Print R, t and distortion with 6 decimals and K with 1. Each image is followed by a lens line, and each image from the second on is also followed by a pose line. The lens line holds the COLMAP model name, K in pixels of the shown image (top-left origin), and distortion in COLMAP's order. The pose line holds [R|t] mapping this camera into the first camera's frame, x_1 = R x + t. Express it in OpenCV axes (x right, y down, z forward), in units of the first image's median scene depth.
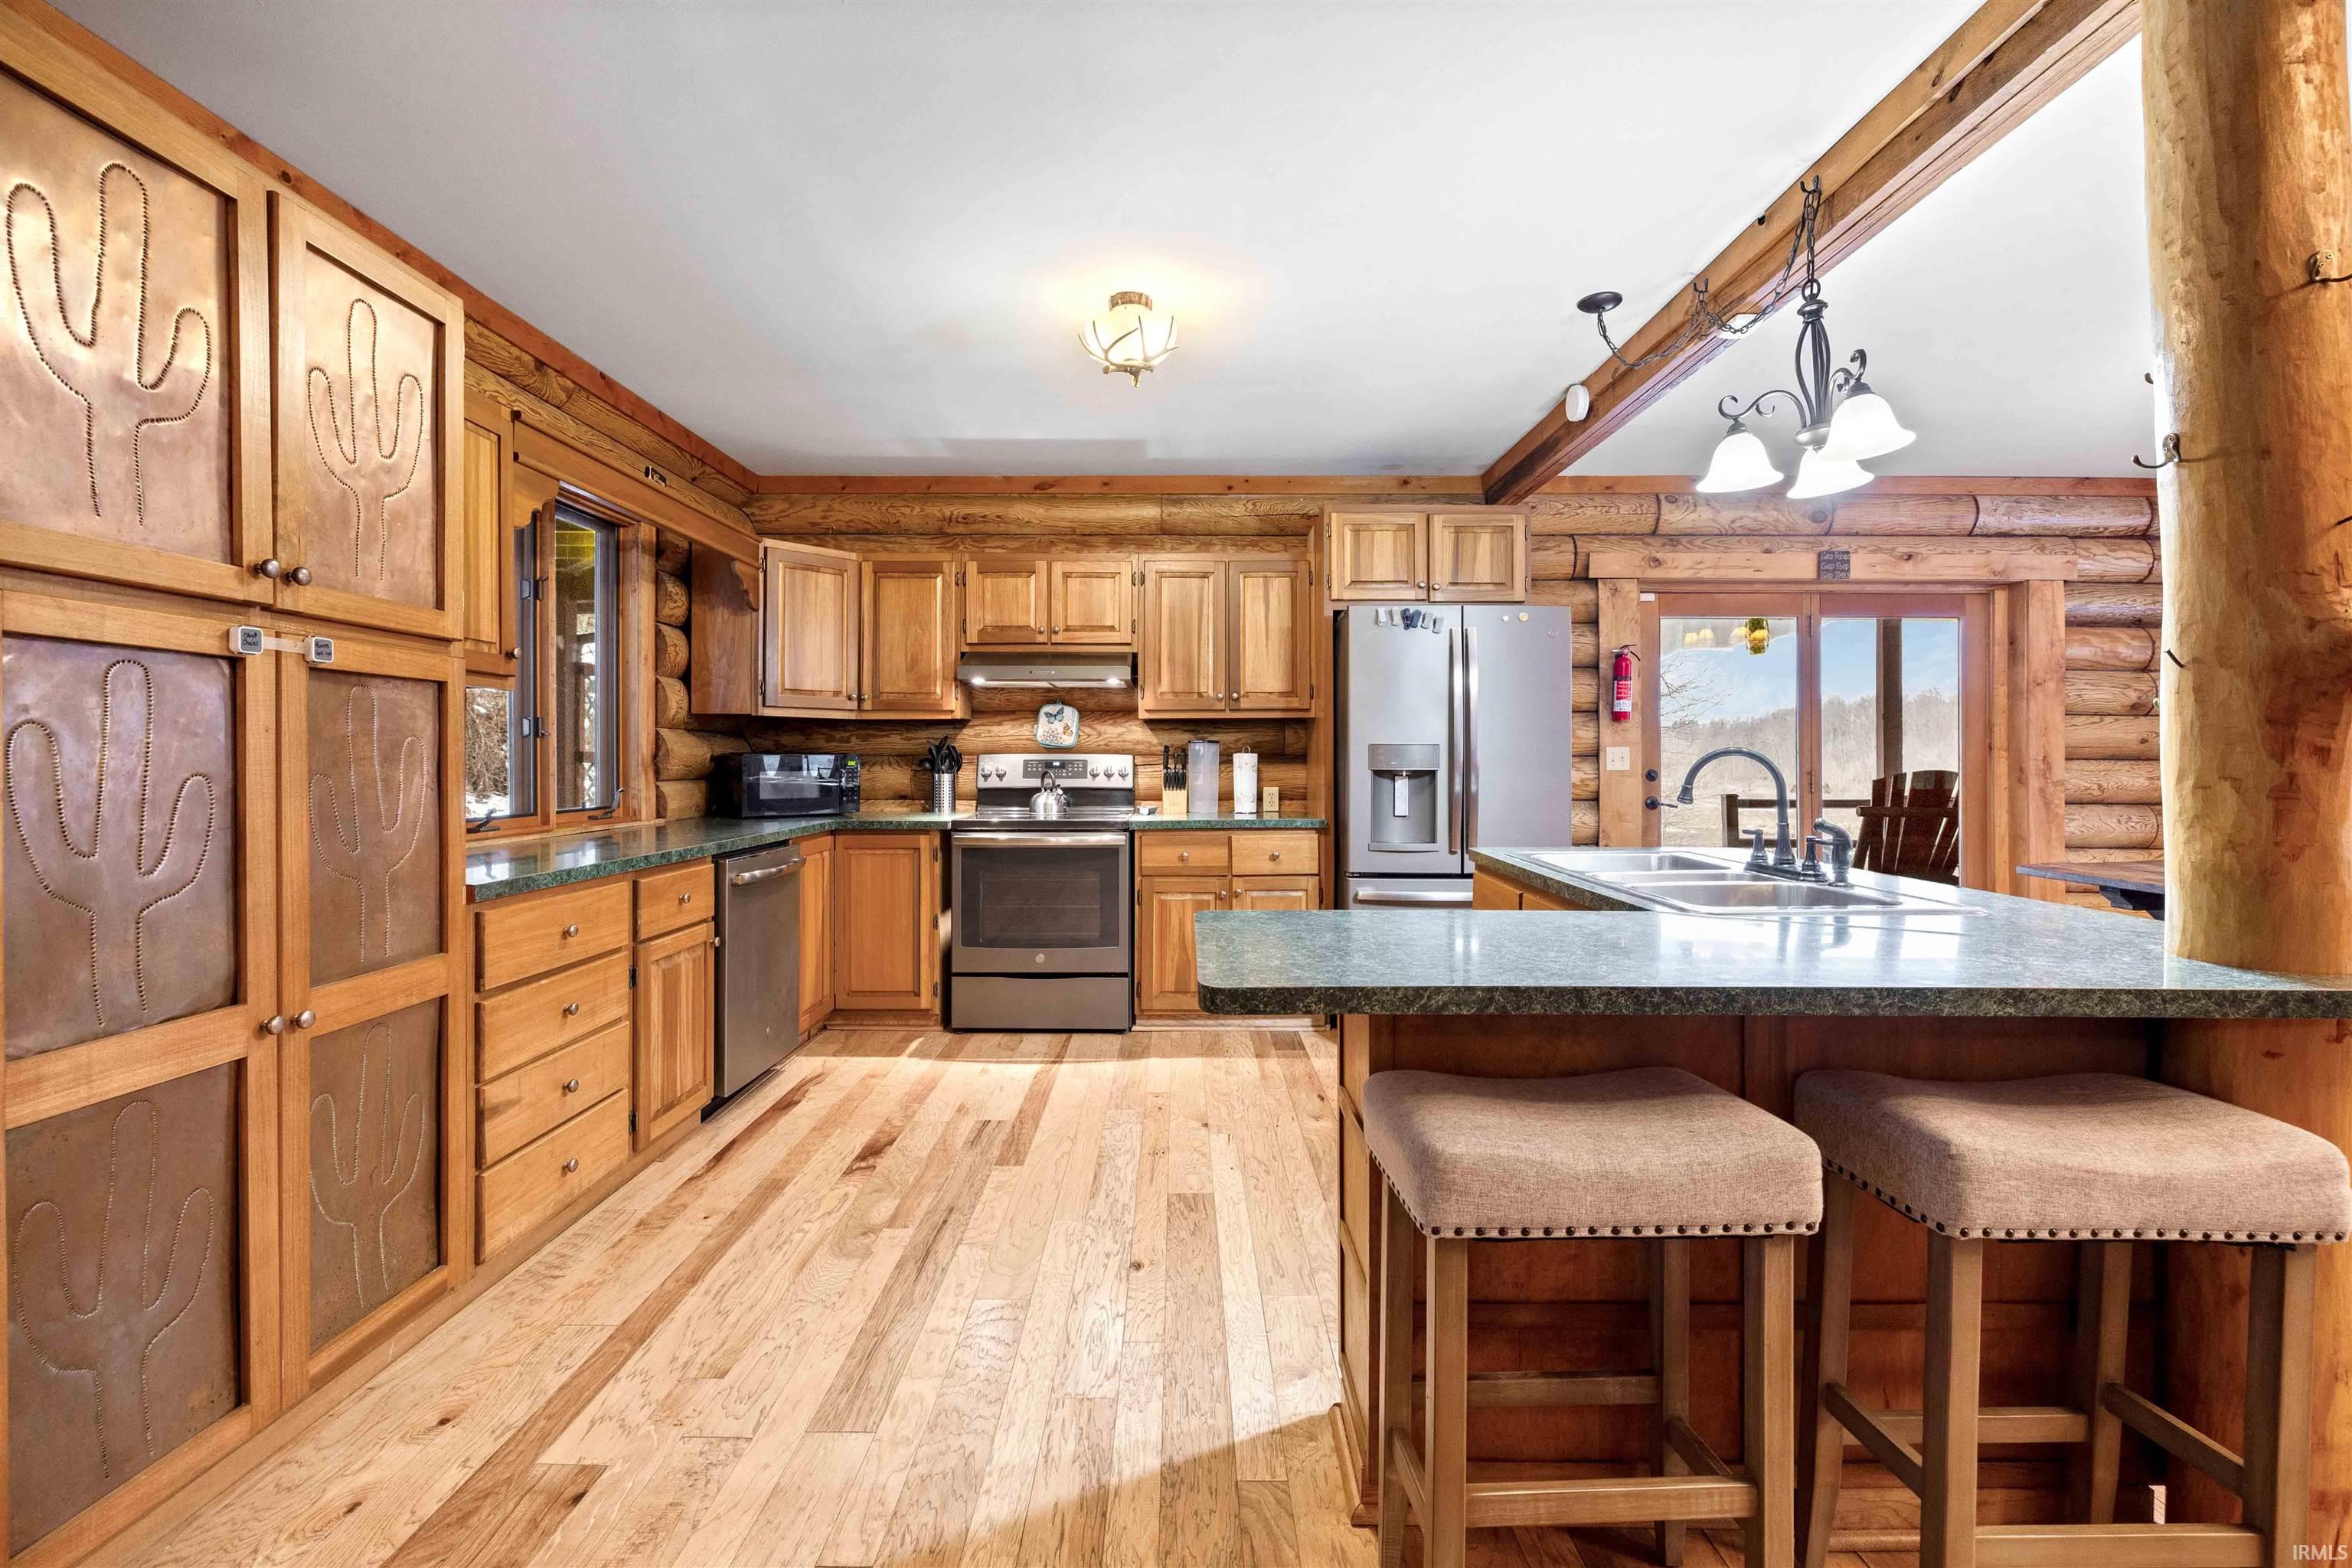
lens RADIAL K [[989.5, 0, 1179.3], [0, 989.5, 756.8], [0, 0, 1]] dist [0.000440, -0.000262]
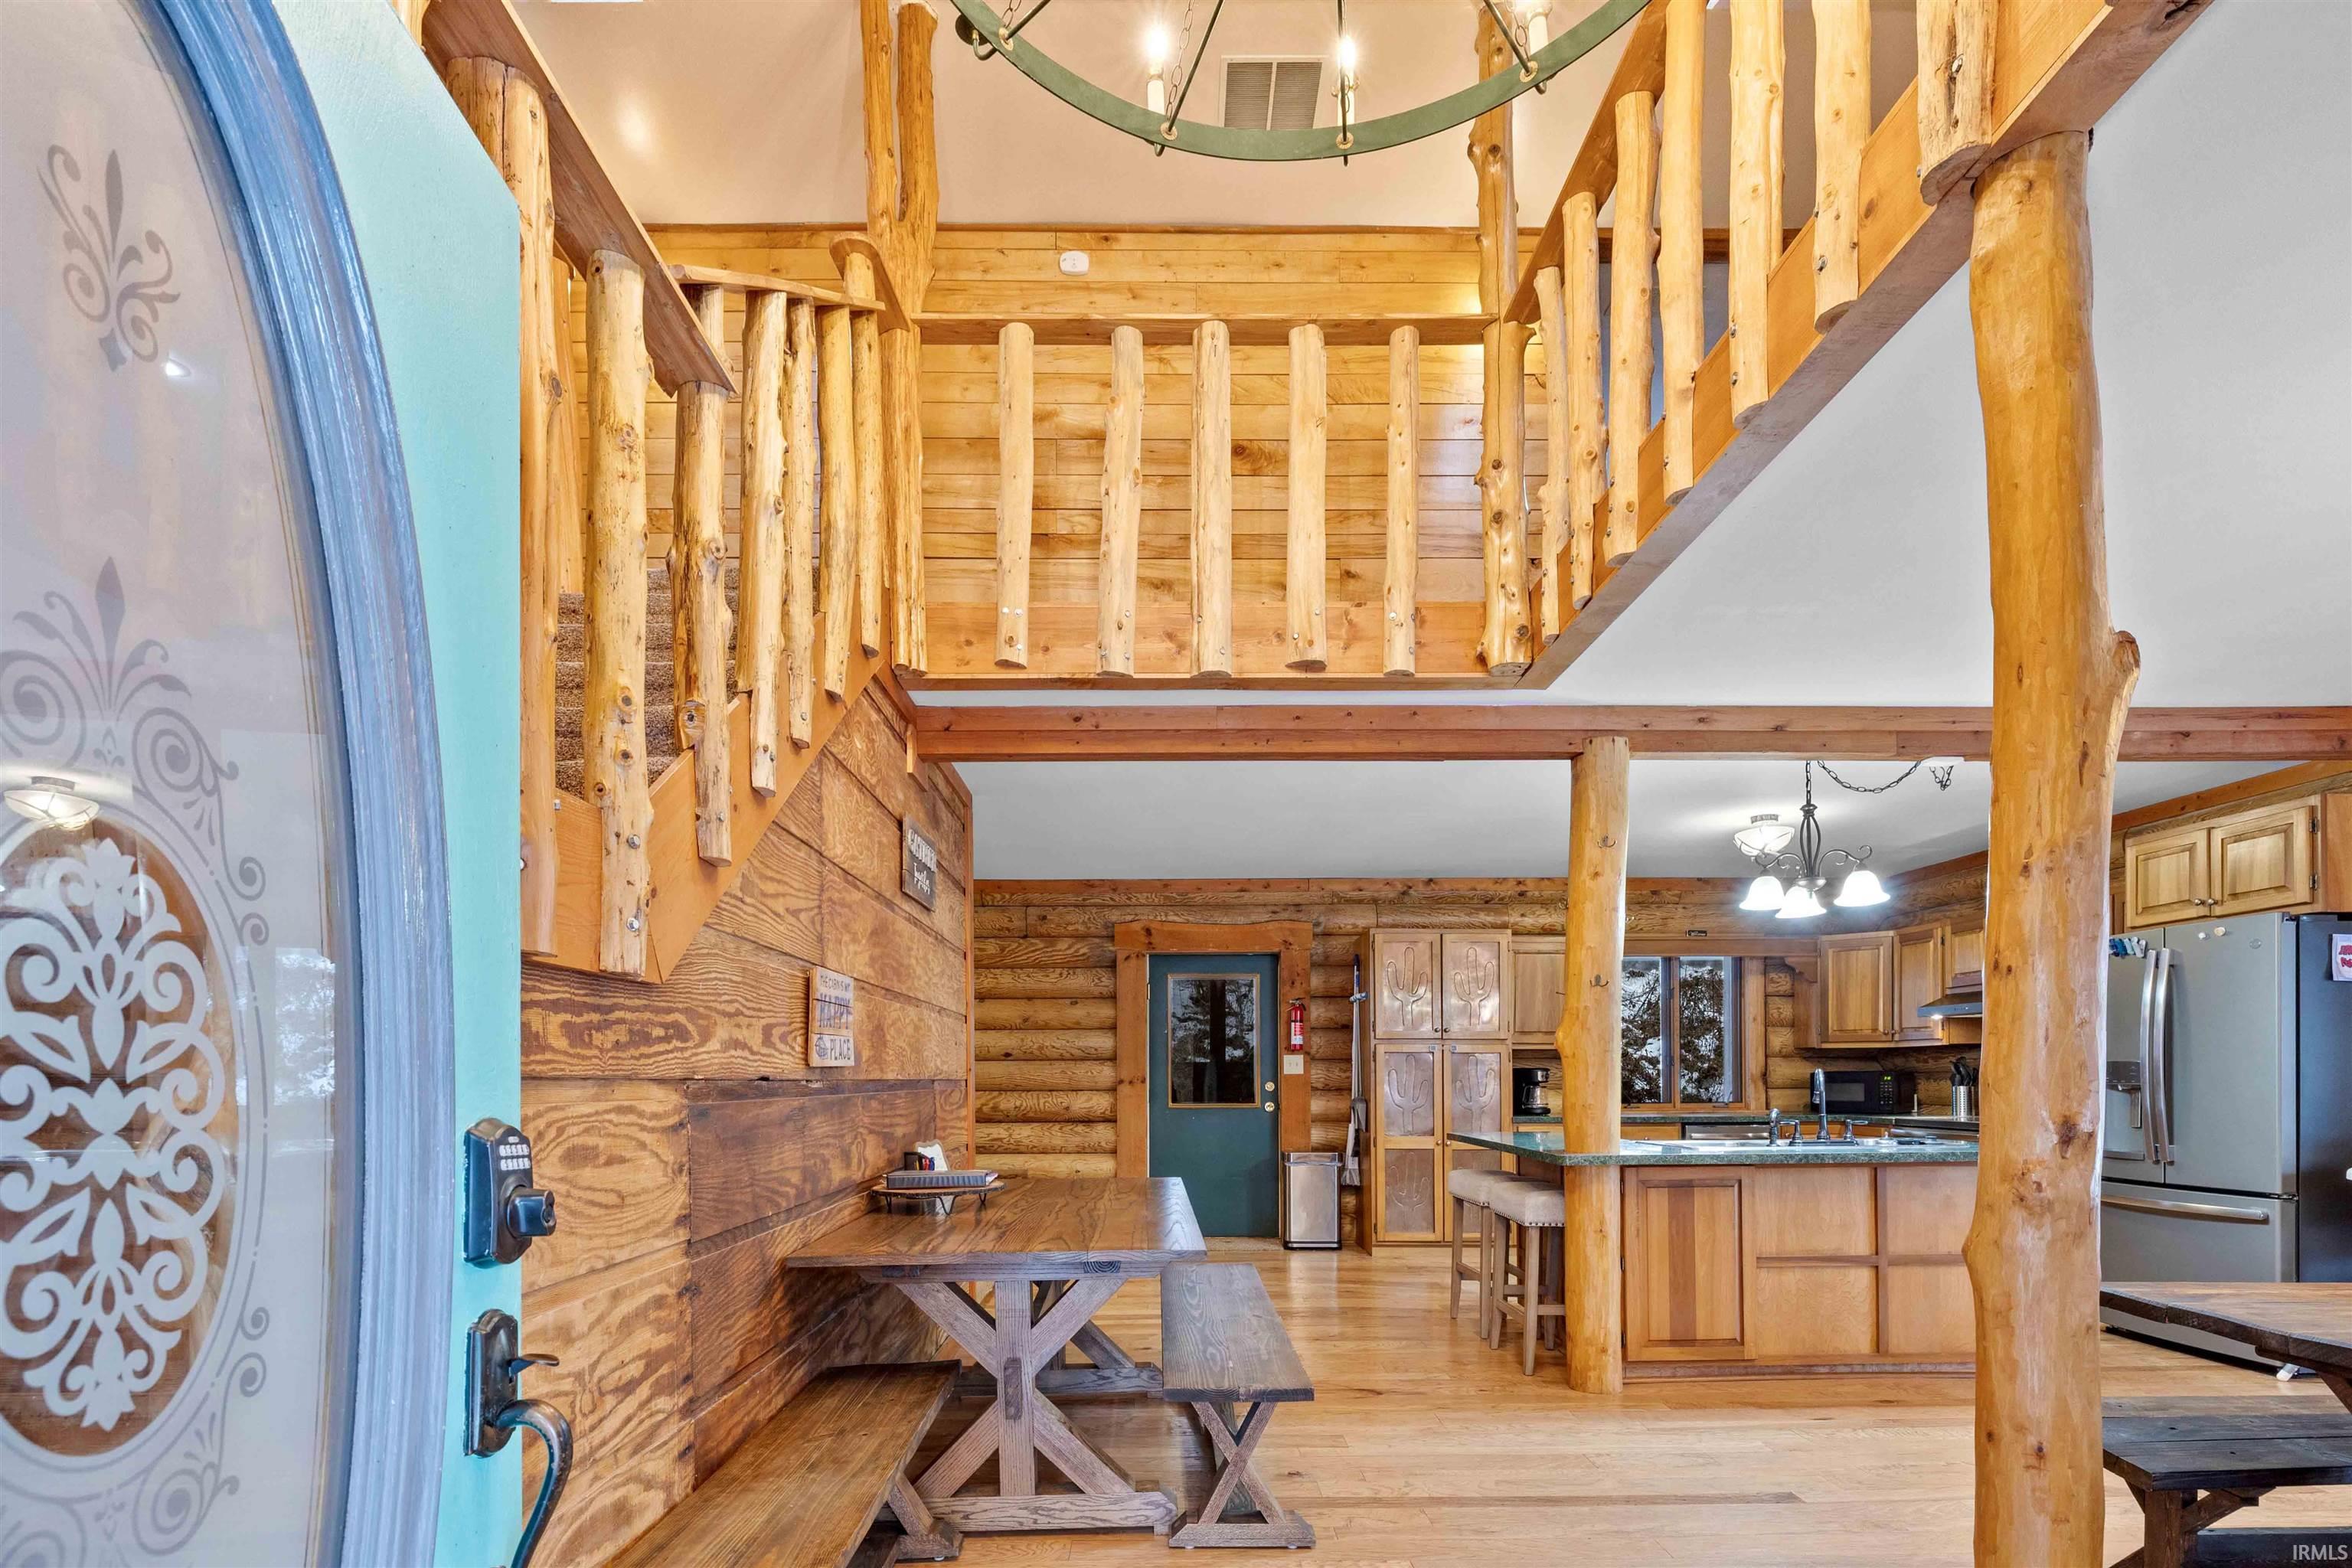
lens RADIAL K [[1140.6, 0, 1162.2], [0, 1140.6, 1073.9], [0, 0, 1]] dist [-0.004622, 0.001151]
pose [[0.005237, -0.003640, -0.999980, 1.378458], [0.004269, 0.999984, -0.003618, 0.001230], [0.999977, -0.004250, 0.005253, -0.060711]]
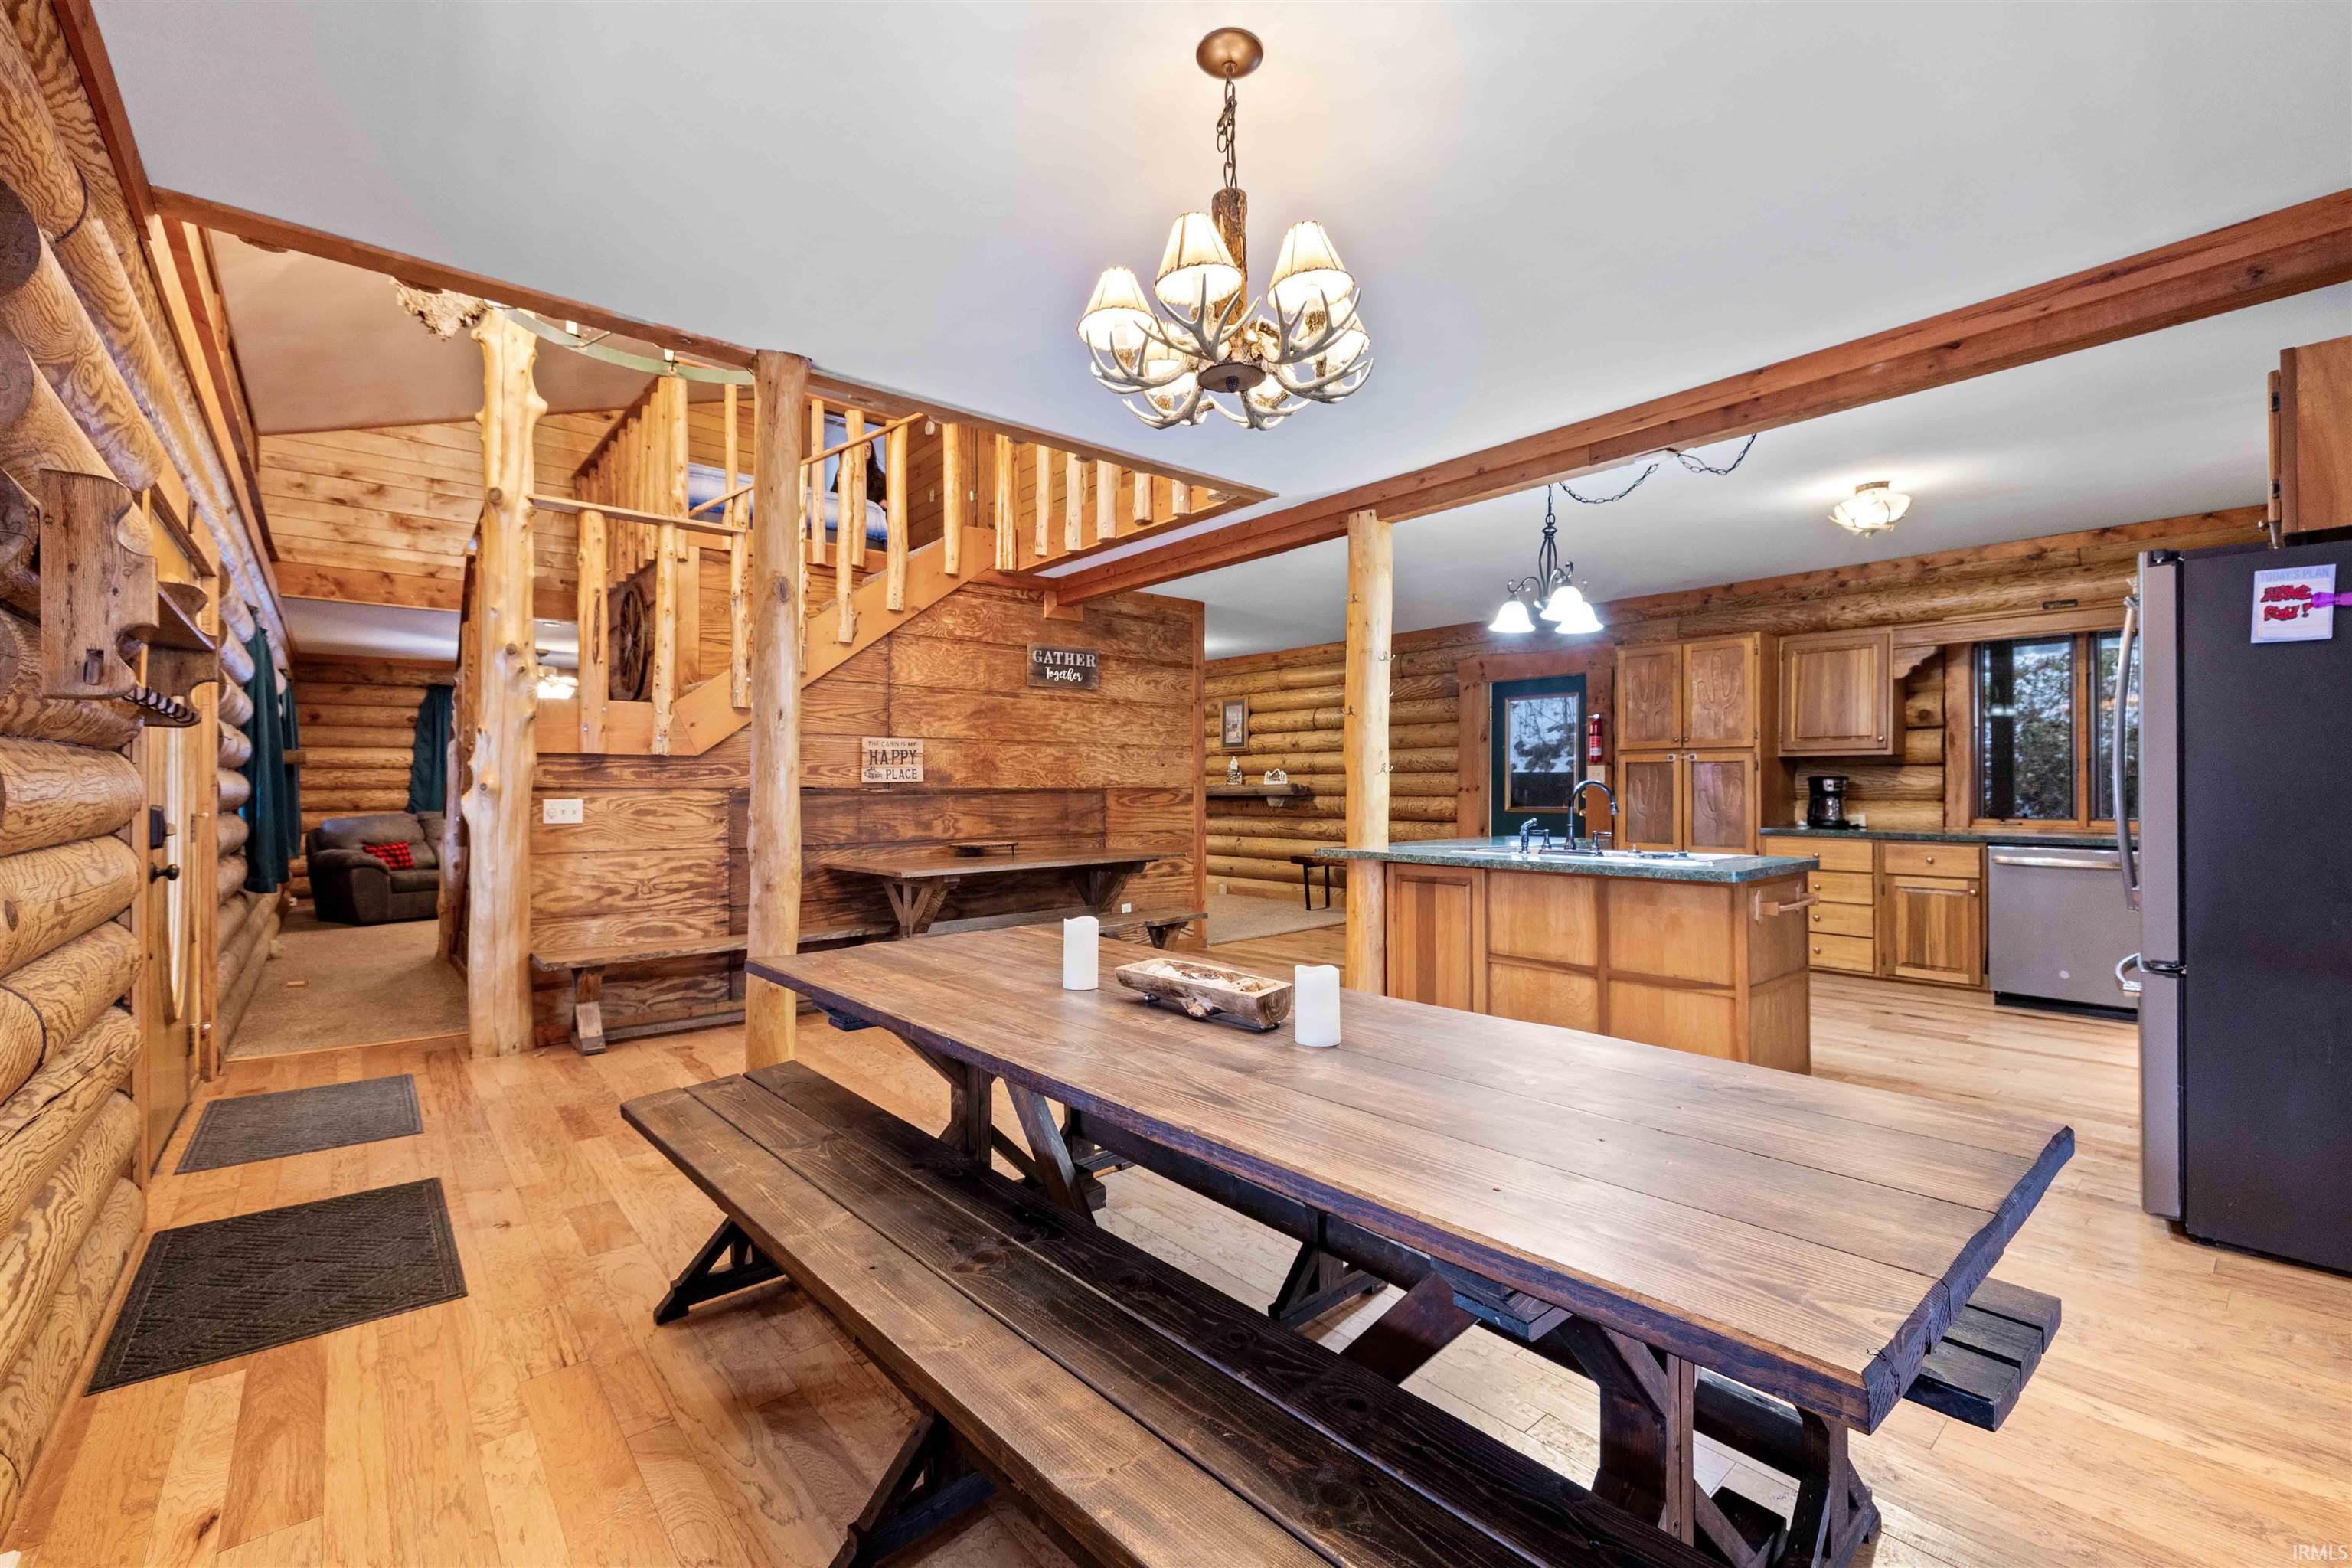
lens RADIAL K [[989.5, 0, 1166.8], [0, 989.5, 773.7], [0, 0, 1]] dist [0.000440, -0.000262]
pose [[-0.772540, -0.006265, -0.634935, 1.222629], [0.002910, 0.999906, -0.013408, 0.000570], [0.634960, -0.012206, -0.772449, 1.026007]]
